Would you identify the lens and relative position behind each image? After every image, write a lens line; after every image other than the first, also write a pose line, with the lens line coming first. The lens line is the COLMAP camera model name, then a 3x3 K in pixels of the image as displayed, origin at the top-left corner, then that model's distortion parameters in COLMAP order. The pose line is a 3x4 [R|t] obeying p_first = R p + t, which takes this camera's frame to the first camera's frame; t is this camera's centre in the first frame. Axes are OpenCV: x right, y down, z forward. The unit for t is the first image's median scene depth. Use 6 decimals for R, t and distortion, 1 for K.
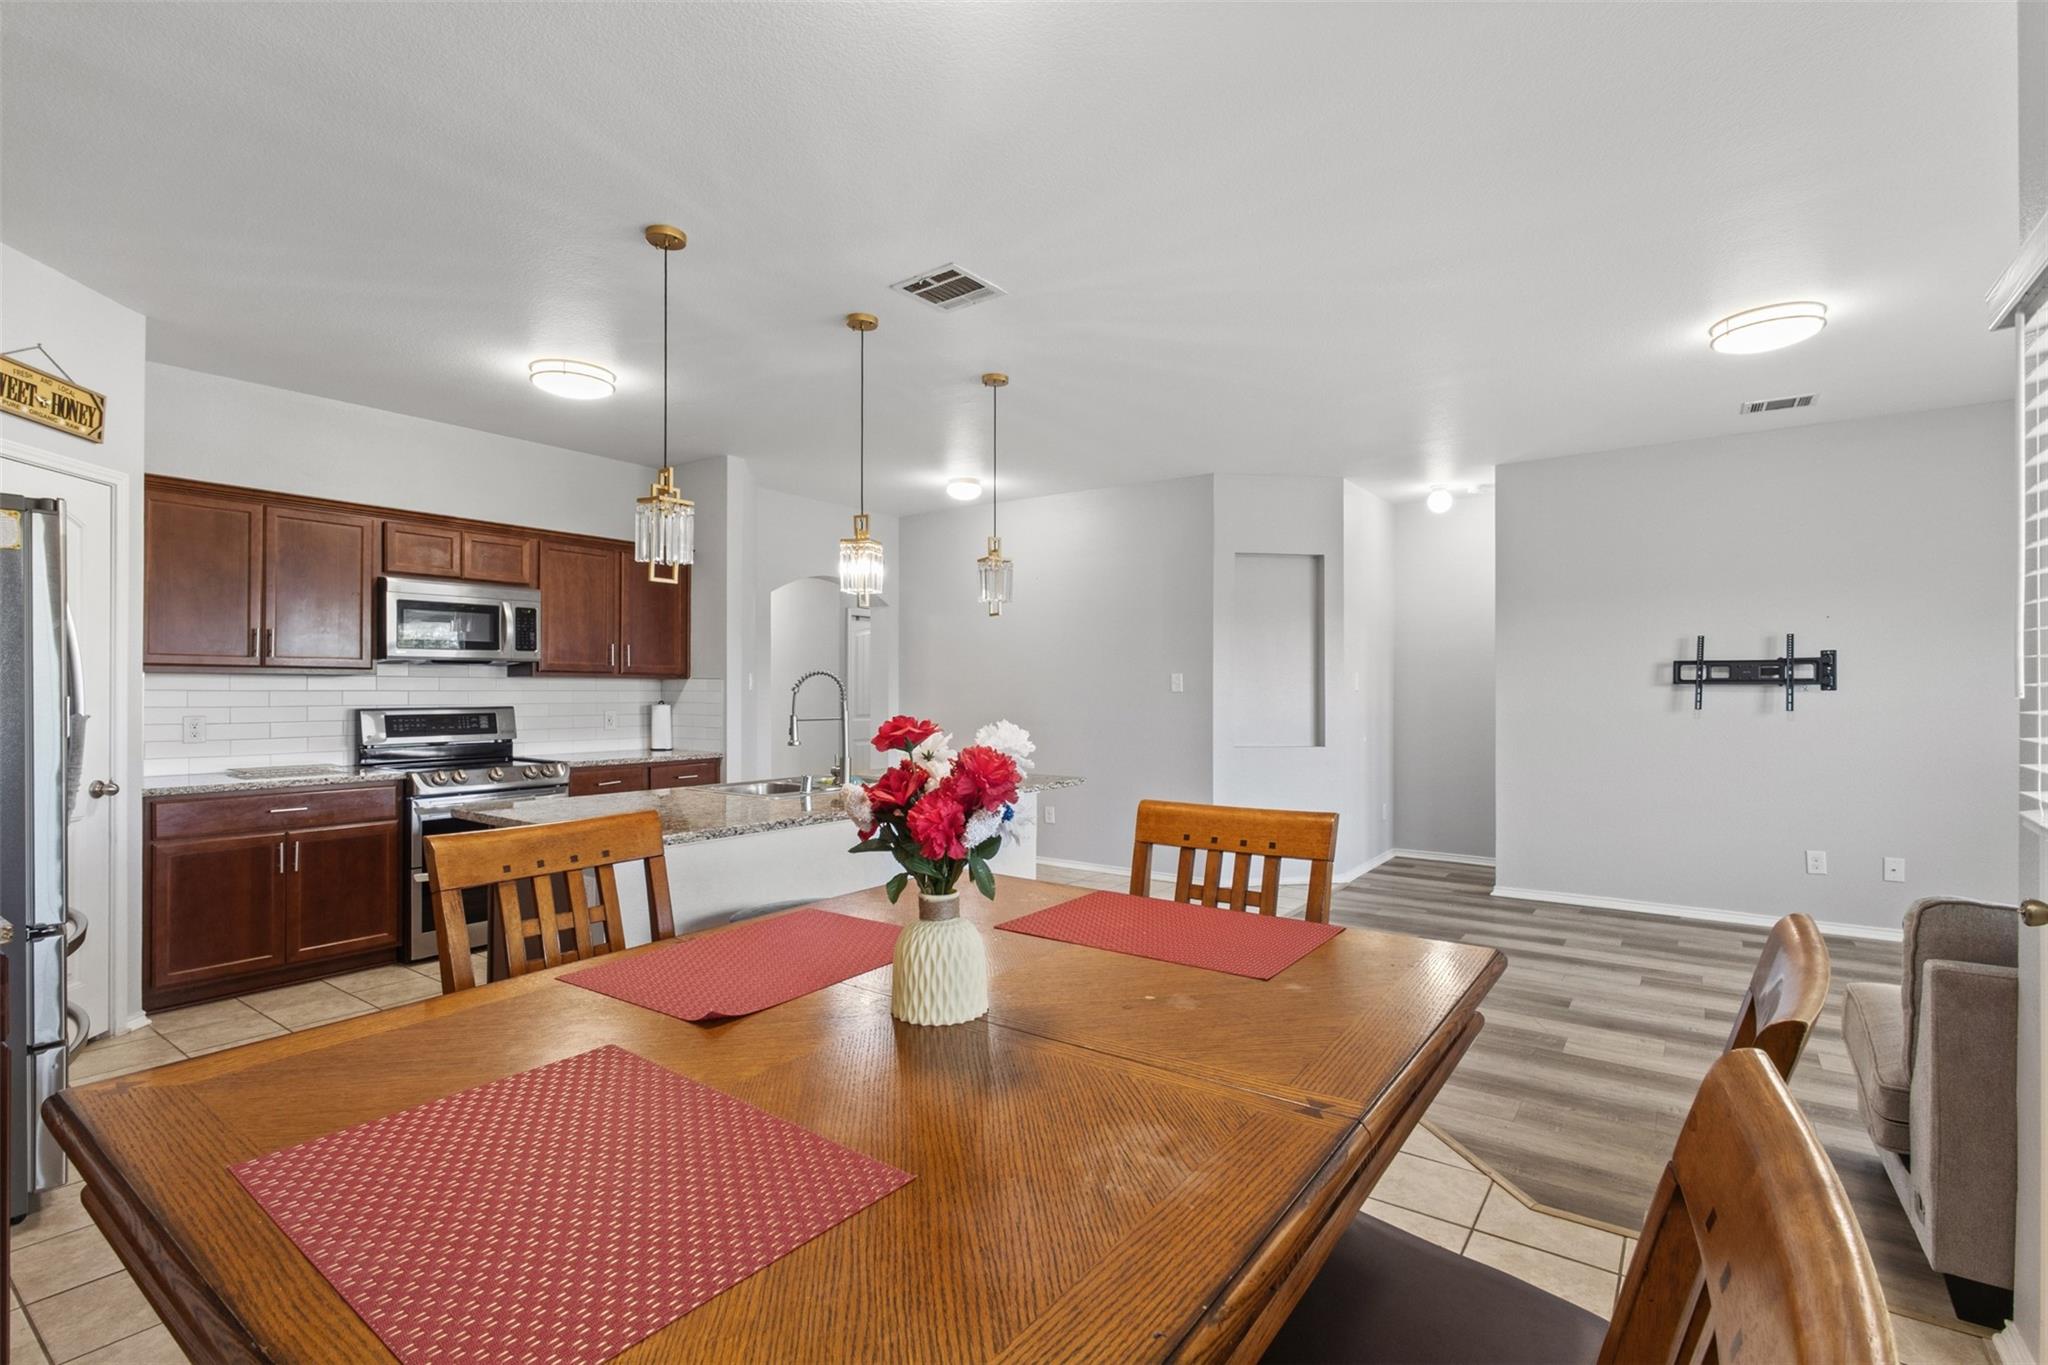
lens RADIAL K [[938.1, 0, 1022.6], [0, 938.1, 687.4], [0, 0, 1]] dist [0.001299, -0.000153]
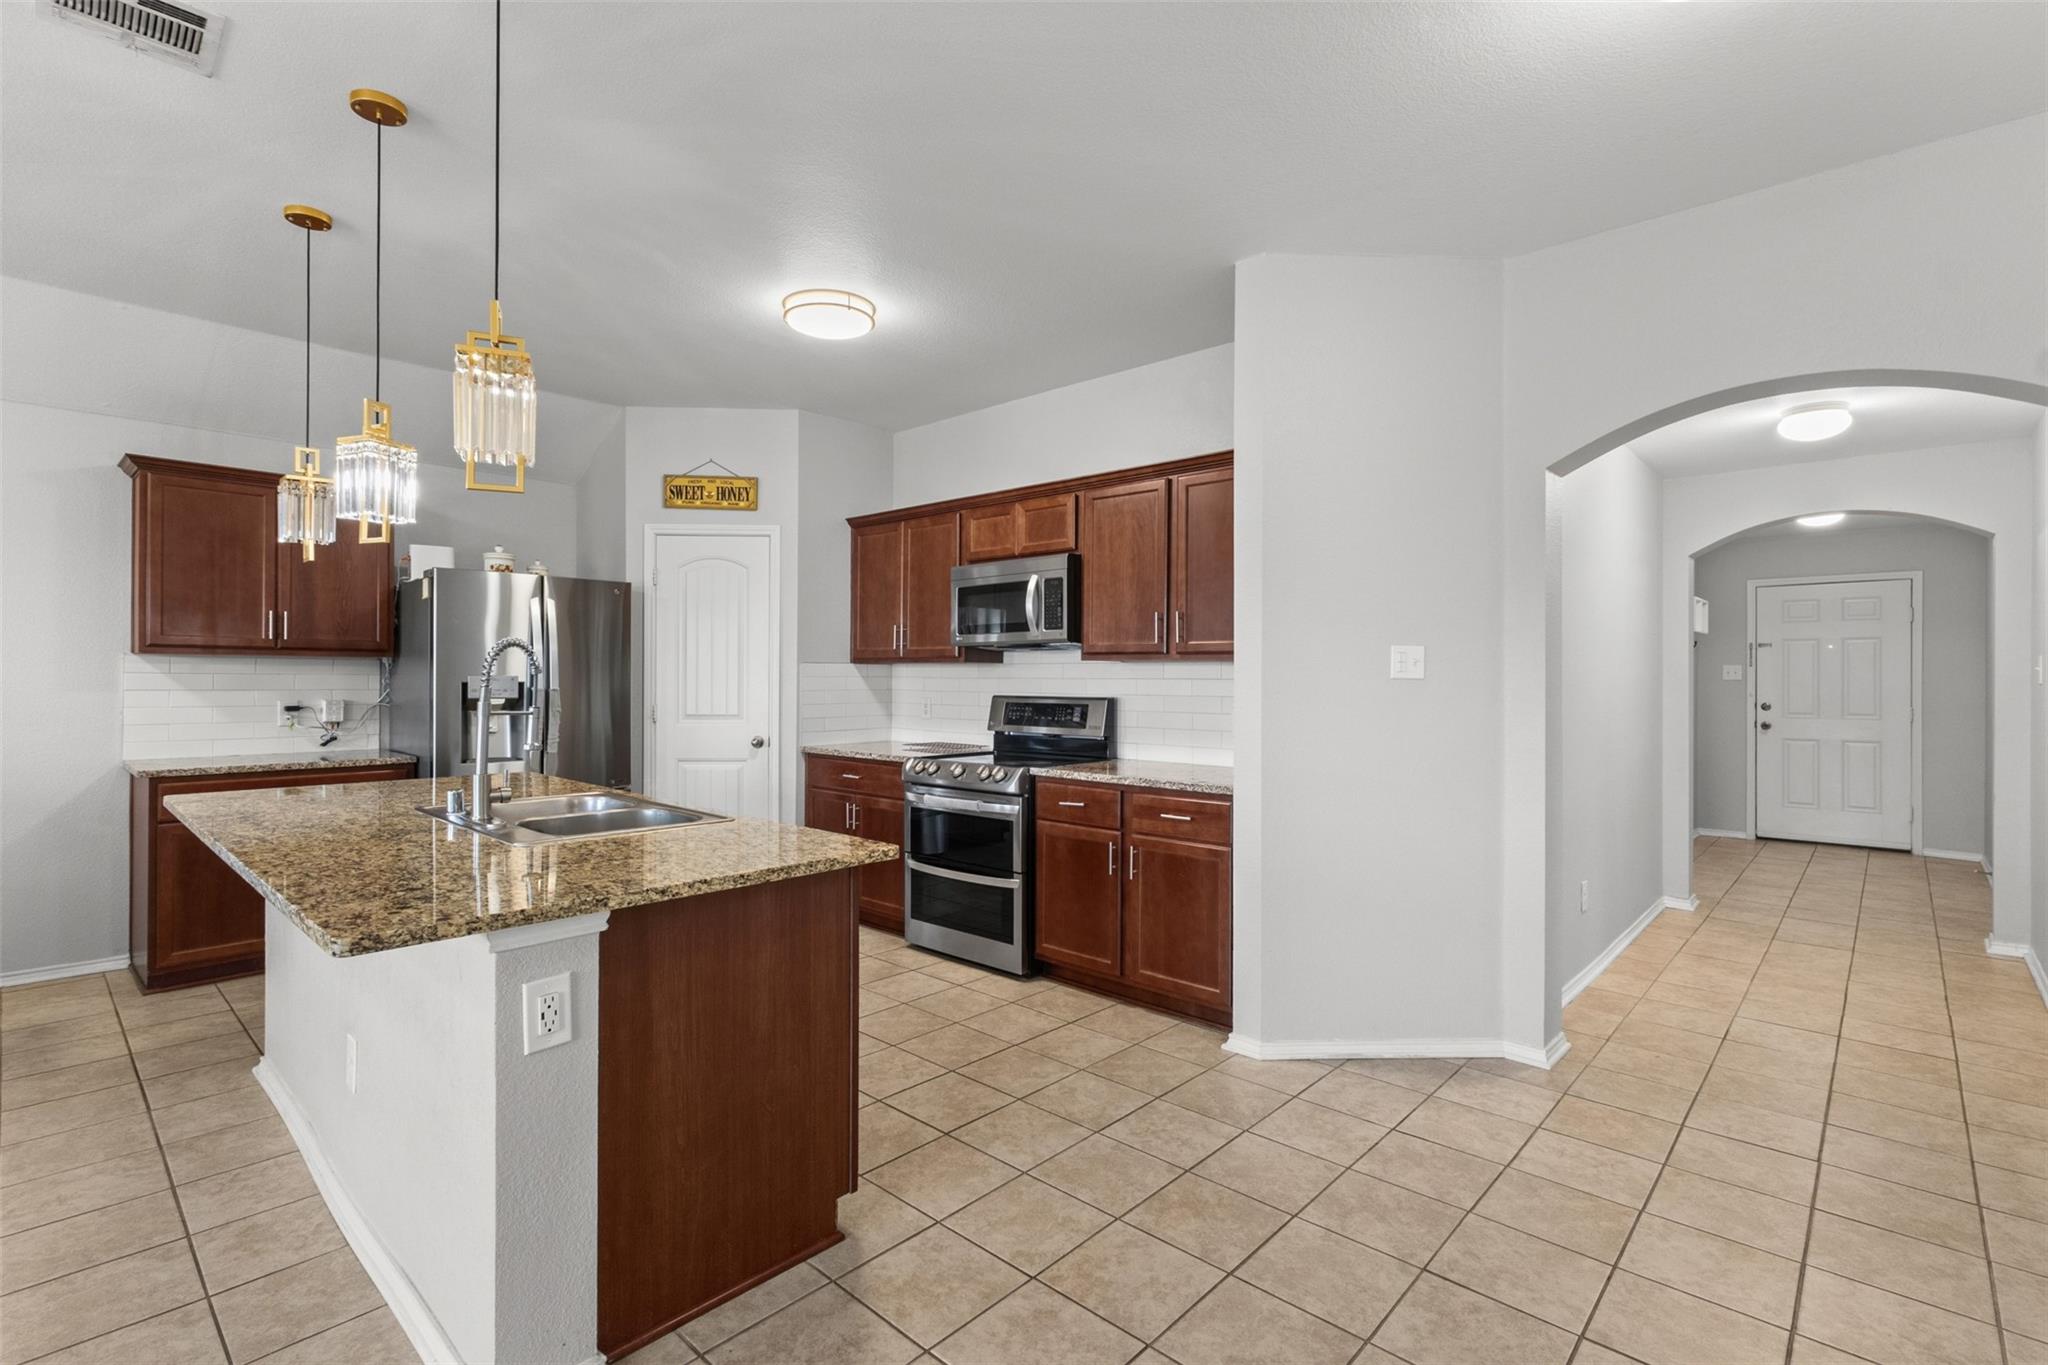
lens RADIAL K [[938.1, 0, 1019.2], [0, 938.1, 680.2], [0, 0, 1]] dist [0.001299, -0.000153]
pose [[-0.121970, -0.000261, -0.992534, 0.292235], [-0.005089, 0.999987, 0.000362, 0.005228], [0.992521, 0.005095, -0.121970, 1.051273]]
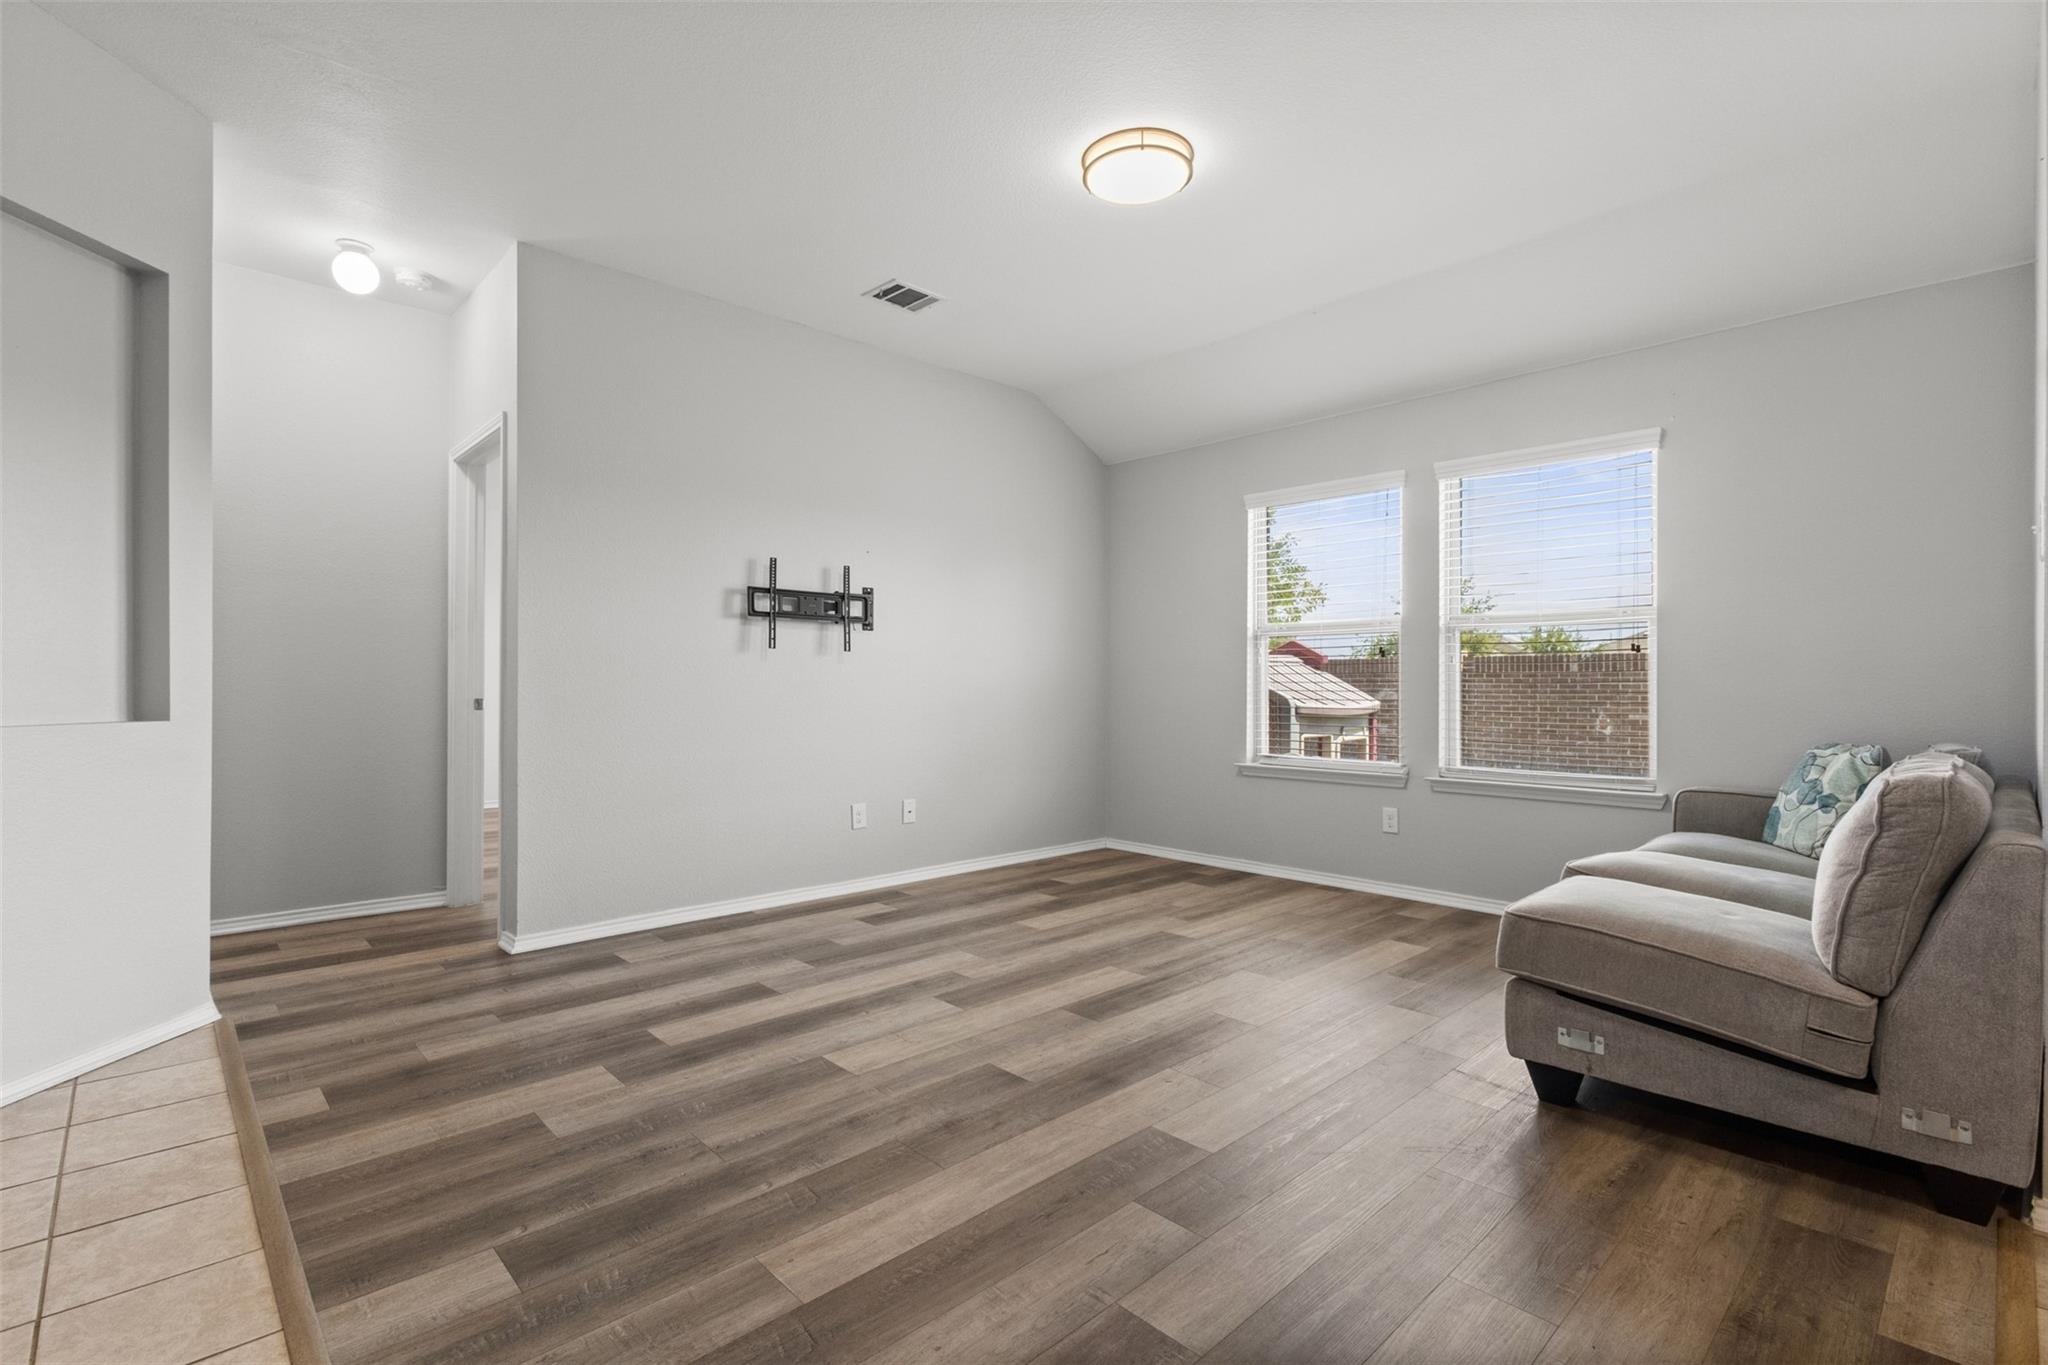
lens RADIAL K [[938.1, 0, 1020.3], [0, 938.1, 680.3], [0, 0, 1]] dist [0.001299, -0.000153]
pose [[0.186284, 0.002901, 0.982492, -0.034692], [-0.005738, 0.999982, -0.001865, 0.052657], [-0.982479, -0.005291, 0.186297, 0.660177]]
